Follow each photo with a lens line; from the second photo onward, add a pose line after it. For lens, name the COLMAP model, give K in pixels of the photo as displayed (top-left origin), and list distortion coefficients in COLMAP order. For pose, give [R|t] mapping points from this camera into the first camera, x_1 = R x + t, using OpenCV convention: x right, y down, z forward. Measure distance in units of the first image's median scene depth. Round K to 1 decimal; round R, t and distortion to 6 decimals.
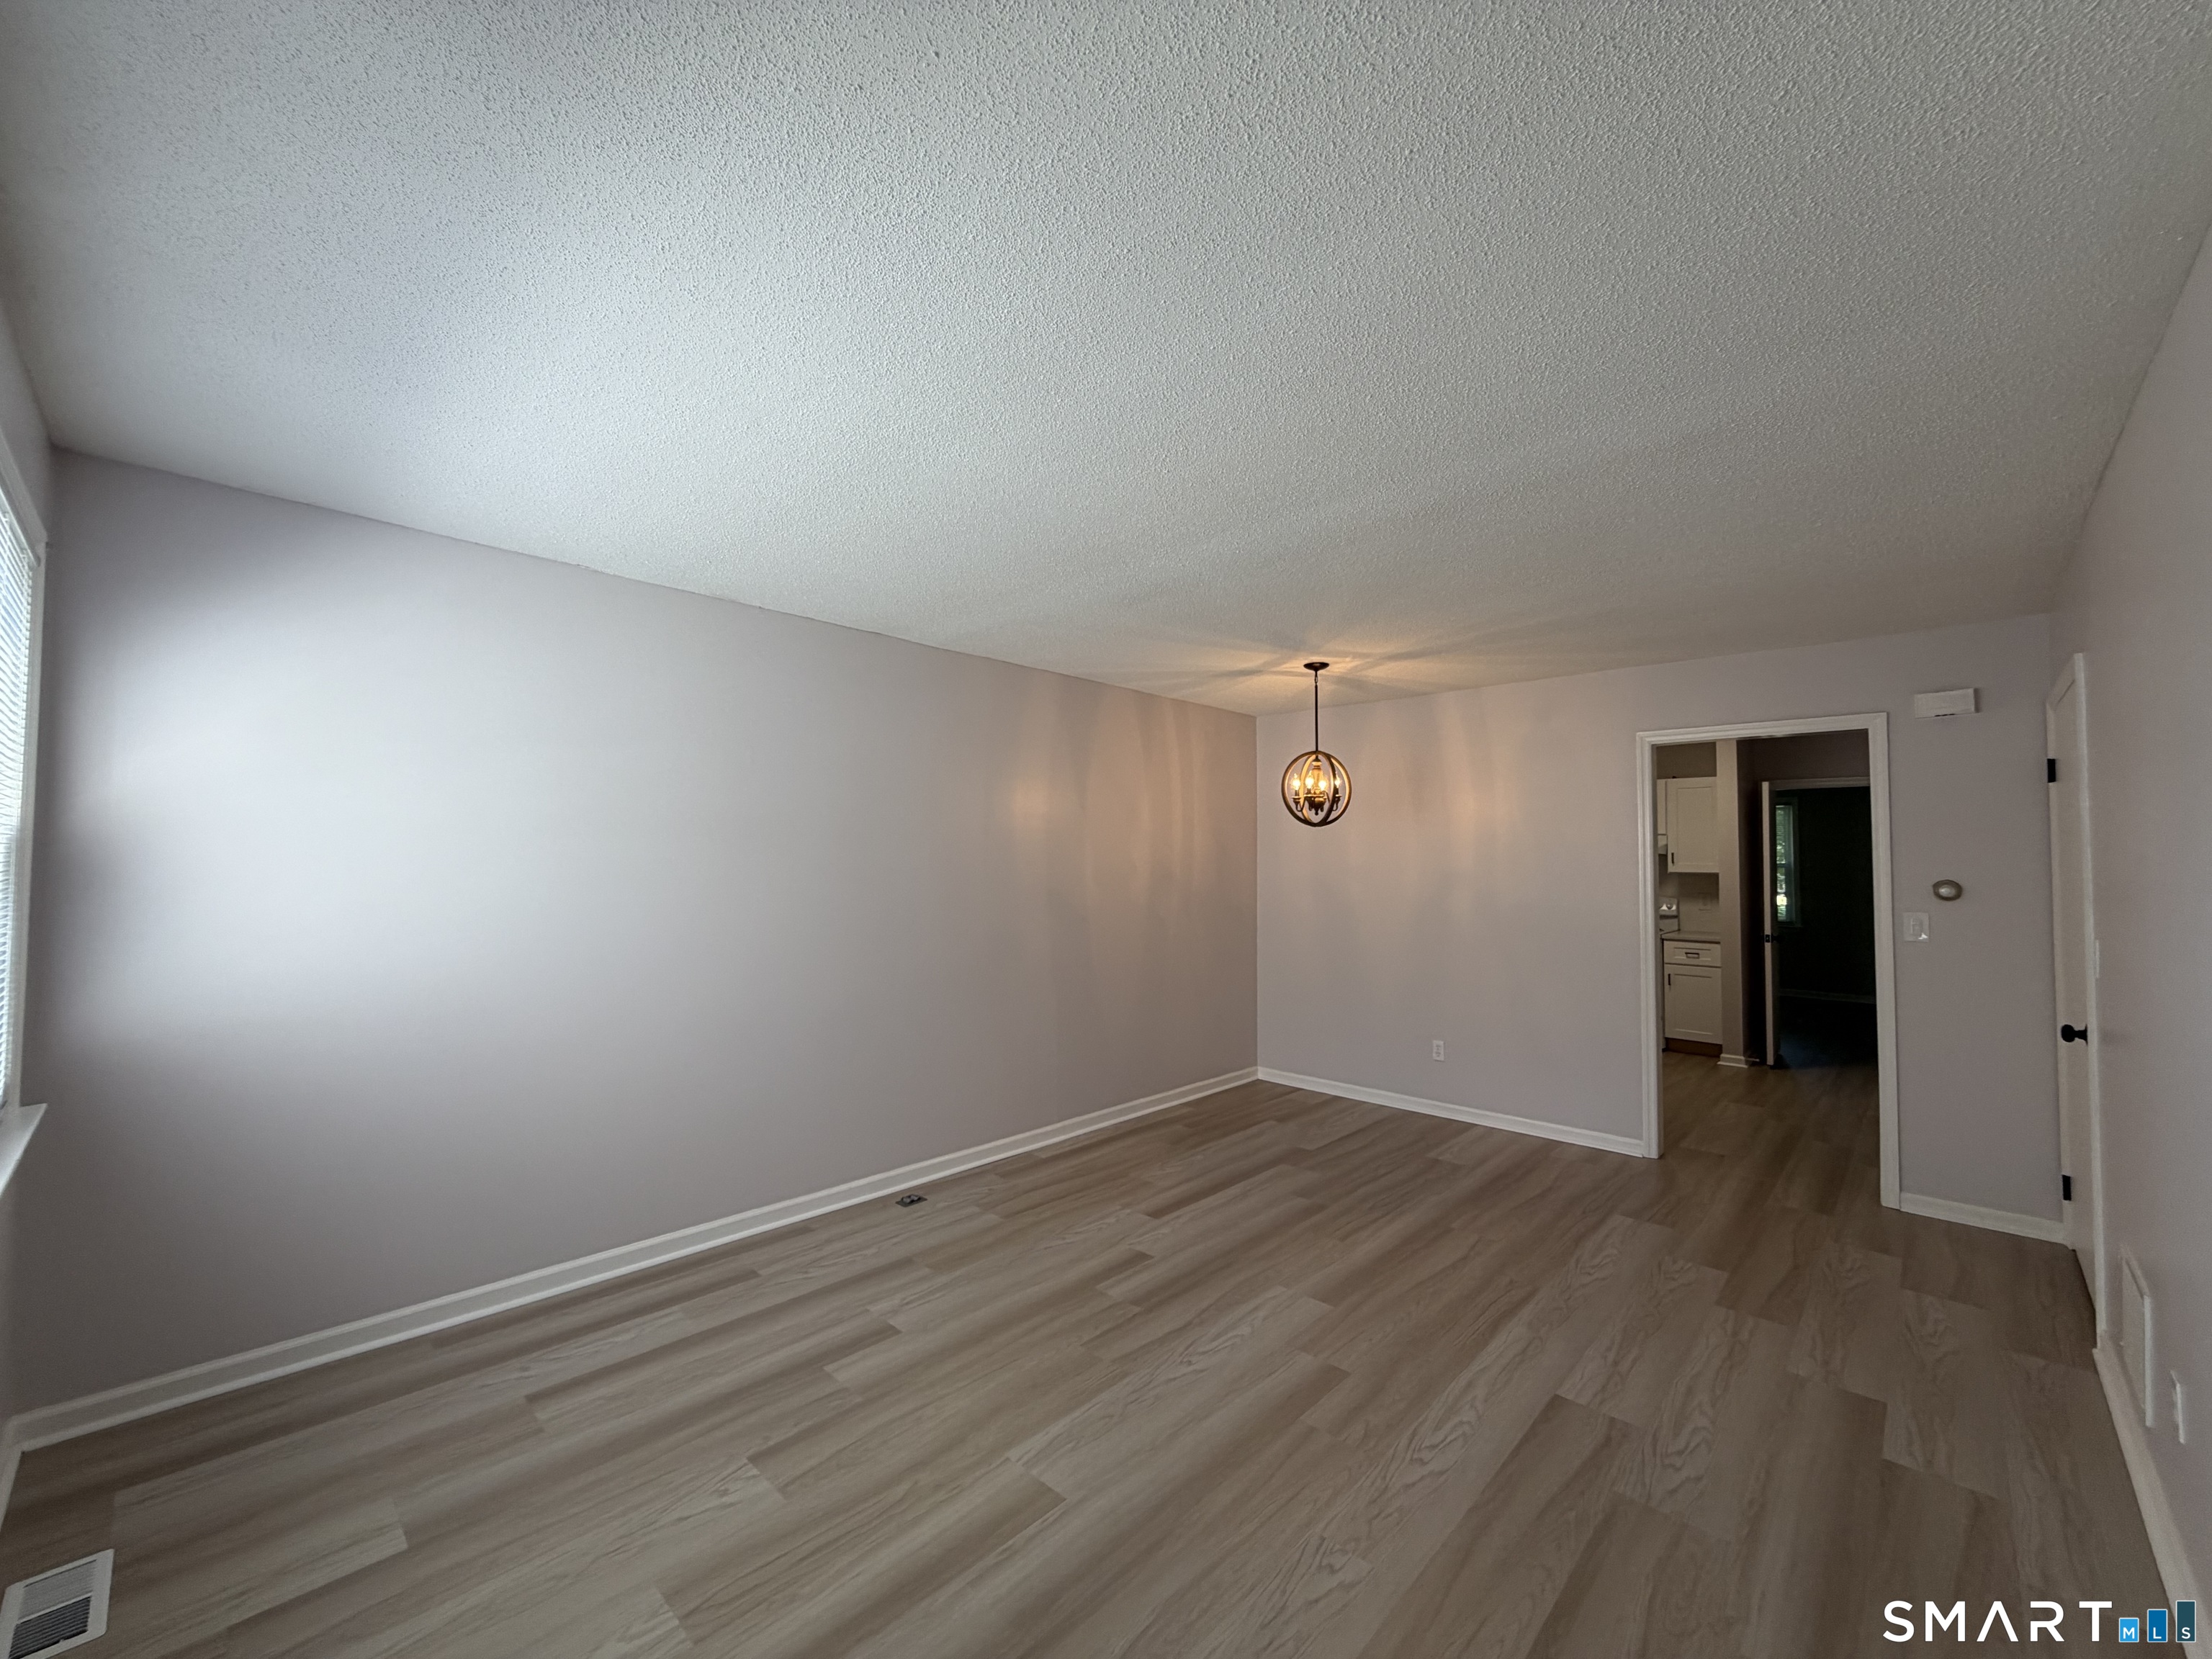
lens RADIAL K [[900.9, 0, 1106.0], [0, 900.9, 829.5], [0, 0, 1]] dist [0.001284, 0.000223]
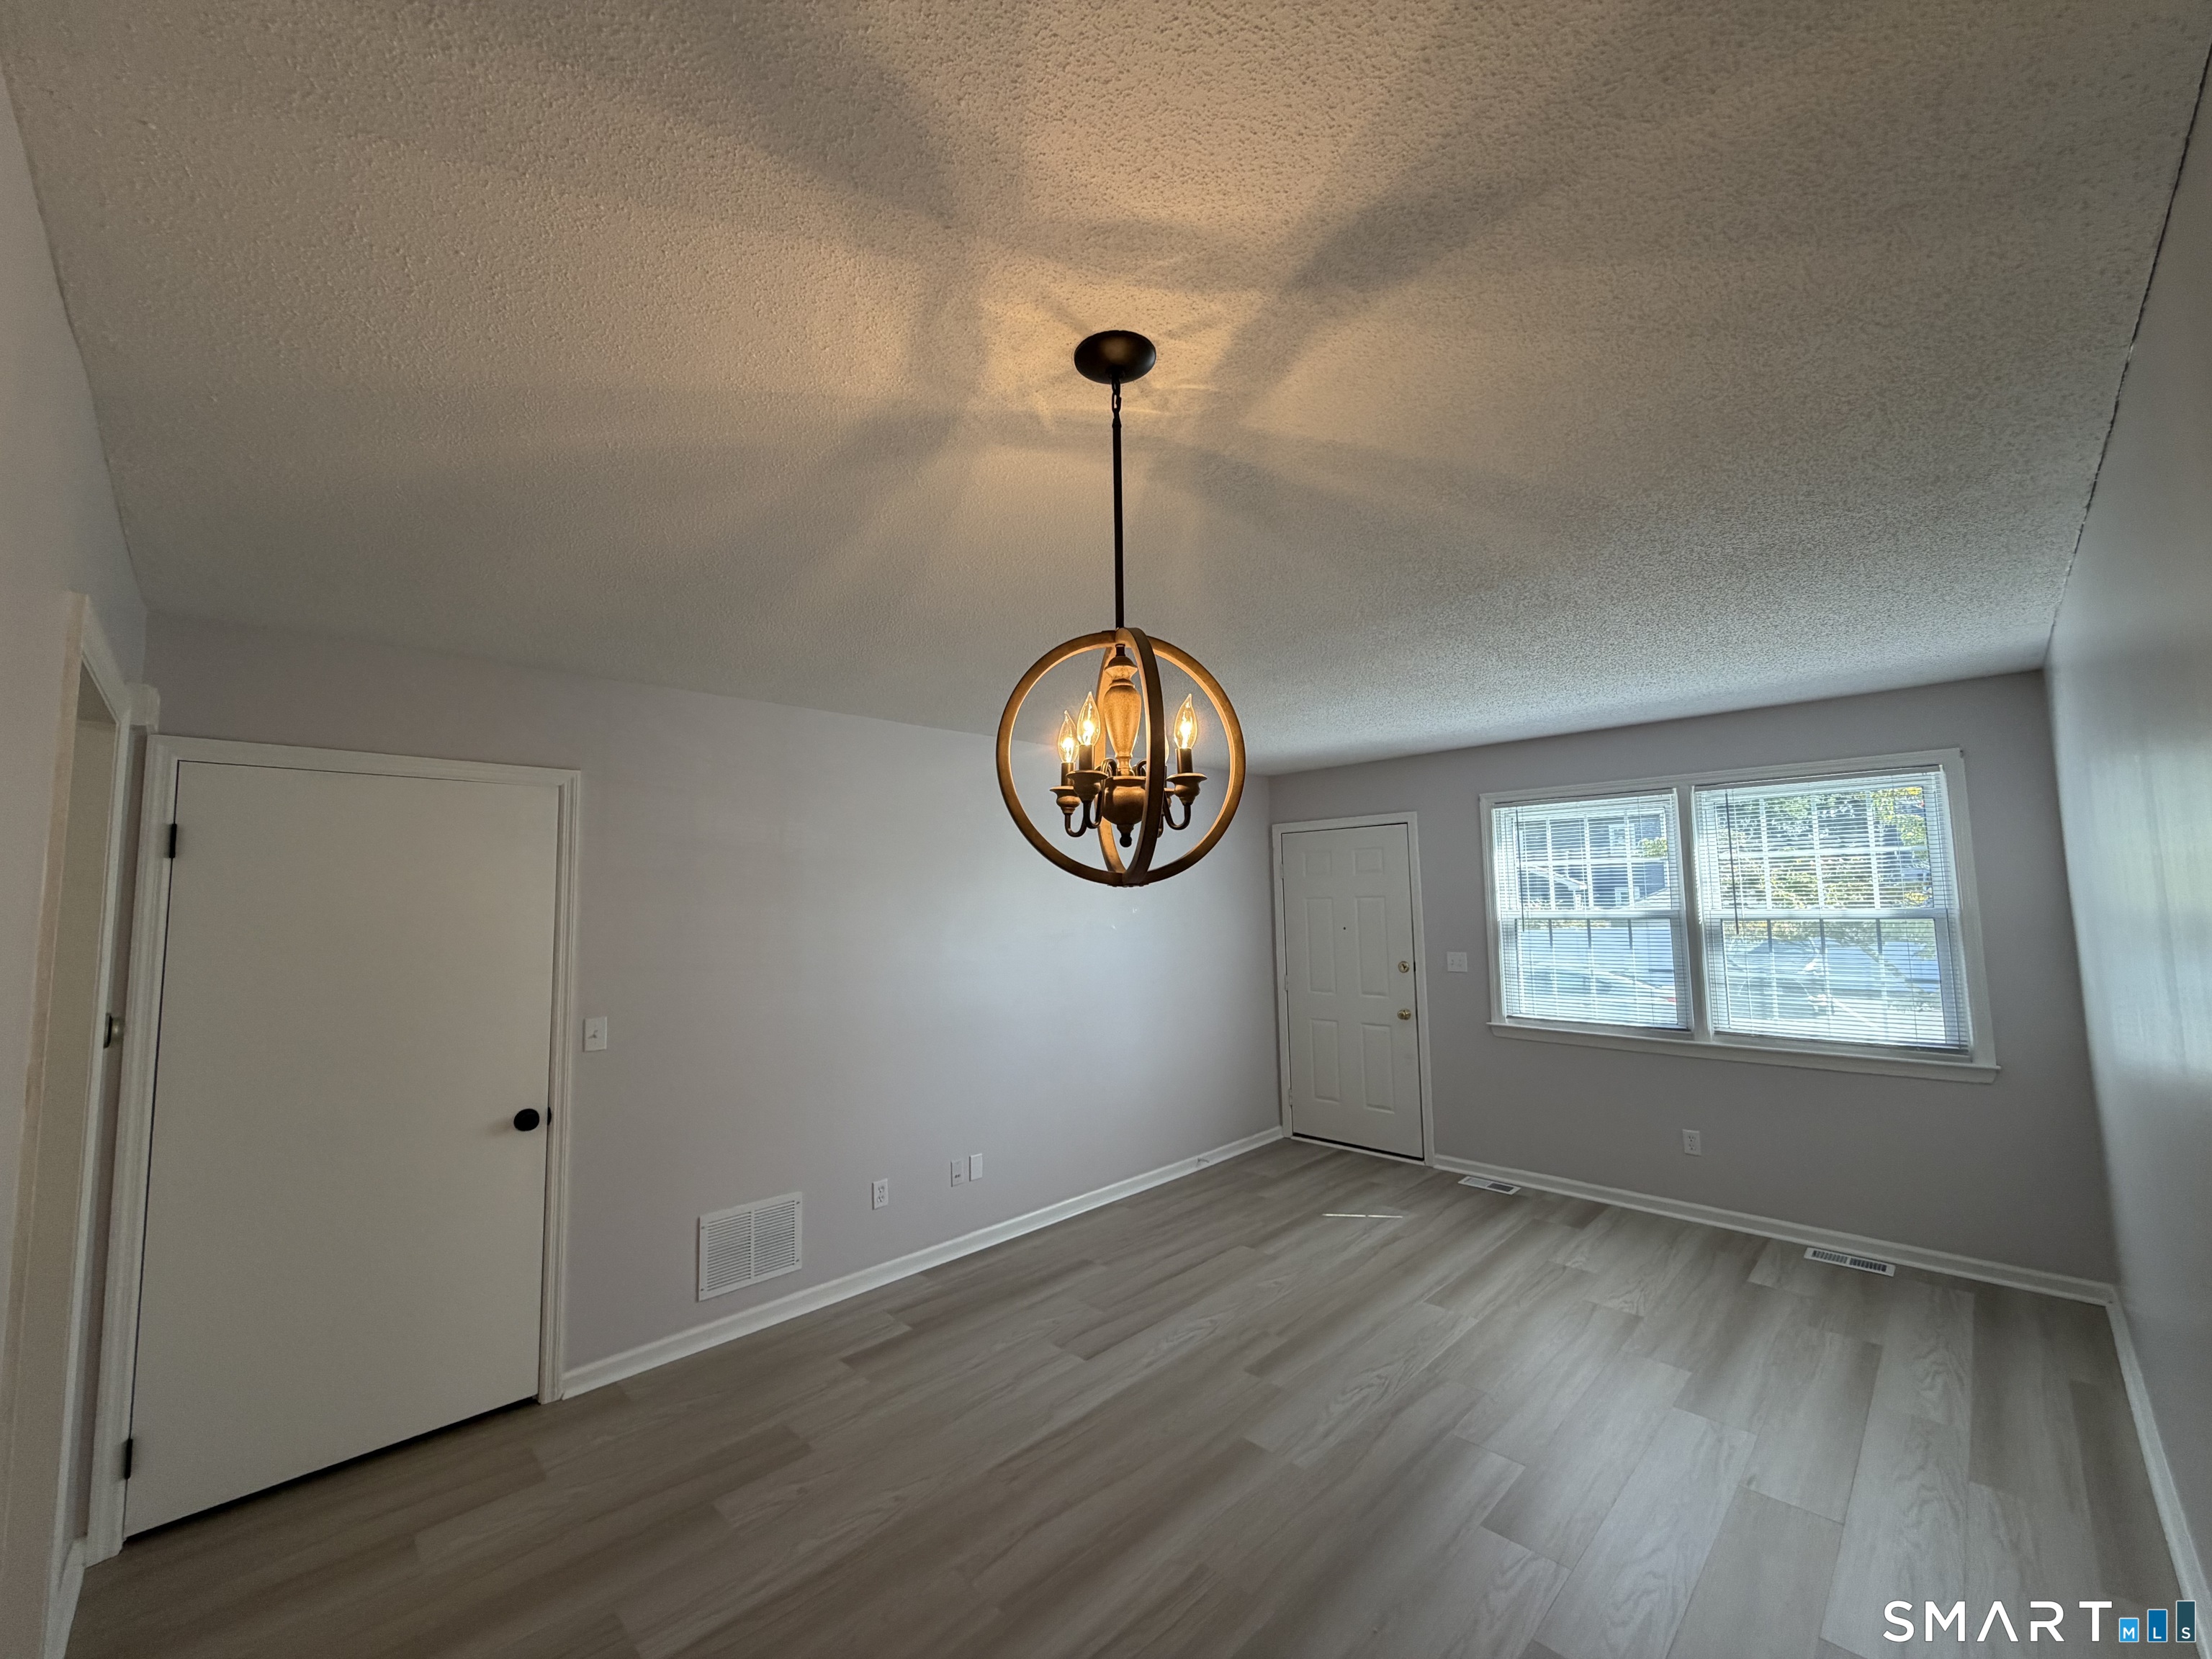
lens RADIAL K [[900.9, 0, 1106.0], [0, 900.9, 829.5], [0, 0, 1]] dist [0.001284, 0.000223]
pose [[-0.999590, 0.013901, 0.025050, 0.416050], [0.010737, 0.992437, -0.122286, 0.029833], [-0.026560, -0.121967, -0.992179, 2.303801]]
